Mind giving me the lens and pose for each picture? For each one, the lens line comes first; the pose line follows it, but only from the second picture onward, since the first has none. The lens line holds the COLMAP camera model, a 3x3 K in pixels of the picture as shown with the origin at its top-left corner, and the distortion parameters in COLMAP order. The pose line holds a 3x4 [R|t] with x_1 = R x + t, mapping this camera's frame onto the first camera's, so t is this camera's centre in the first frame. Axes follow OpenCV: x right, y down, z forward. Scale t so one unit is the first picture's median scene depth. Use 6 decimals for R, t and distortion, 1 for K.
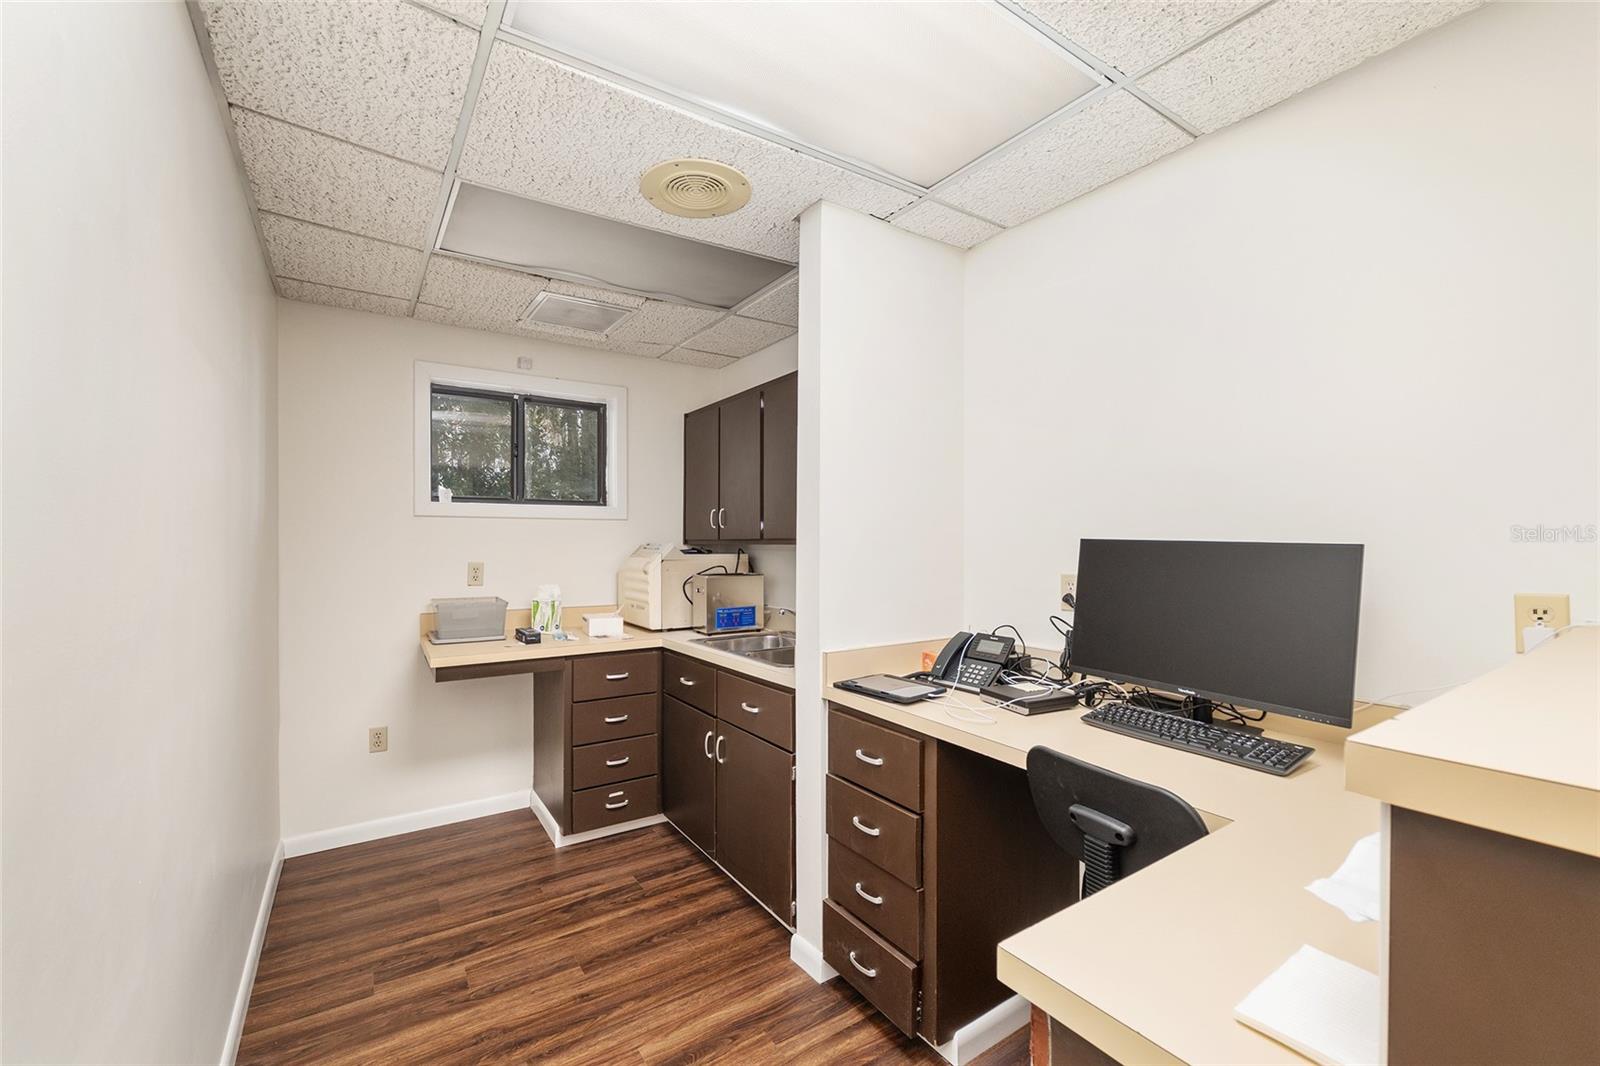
lens RADIAL K [[662.1, 0, 799.6], [0, 662.1, 538.9], [0, 0, 1]] dist [-0.009662, 0.000021]
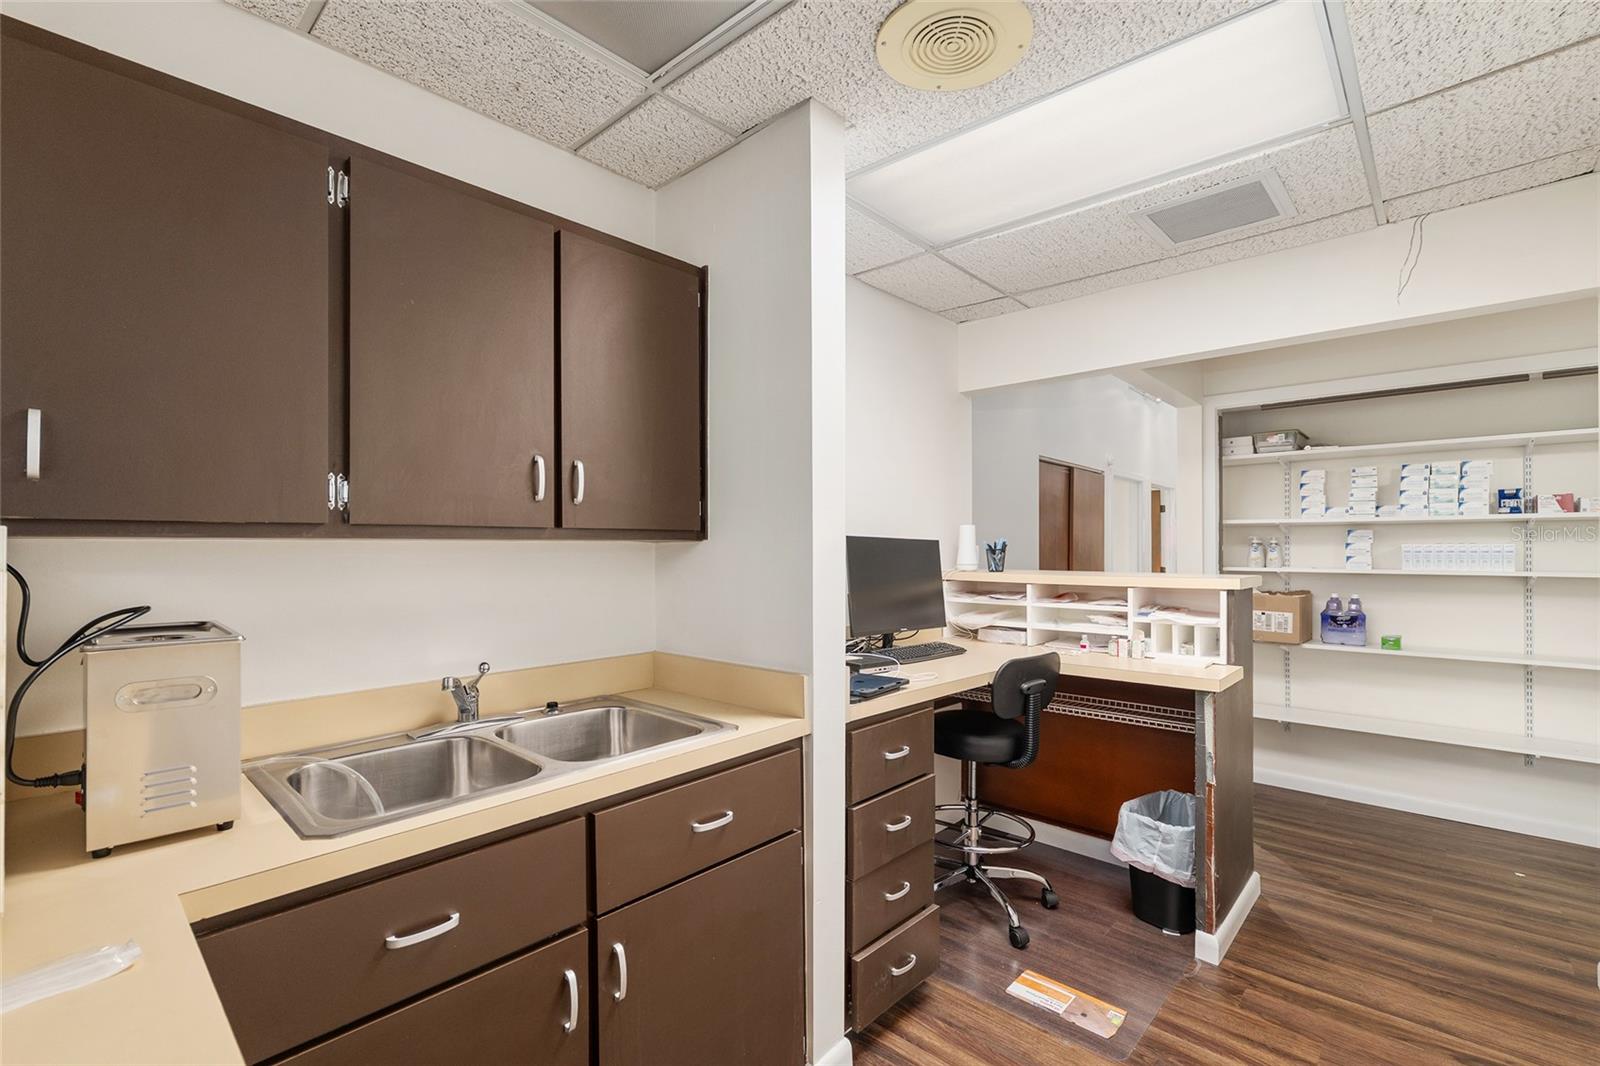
lens RADIAL K [[704.6, 0, 800.1], [0, 704.6, 542.0], [0, 0, 1]] dist [-0.002729, -0.000139]
pose [[-0.227350, 0.010384, 0.973758, -0.813893], [-0.002736, 0.999932, -0.011302, 0.024174], [-0.973809, -0.005234, -0.227307, 1.261335]]
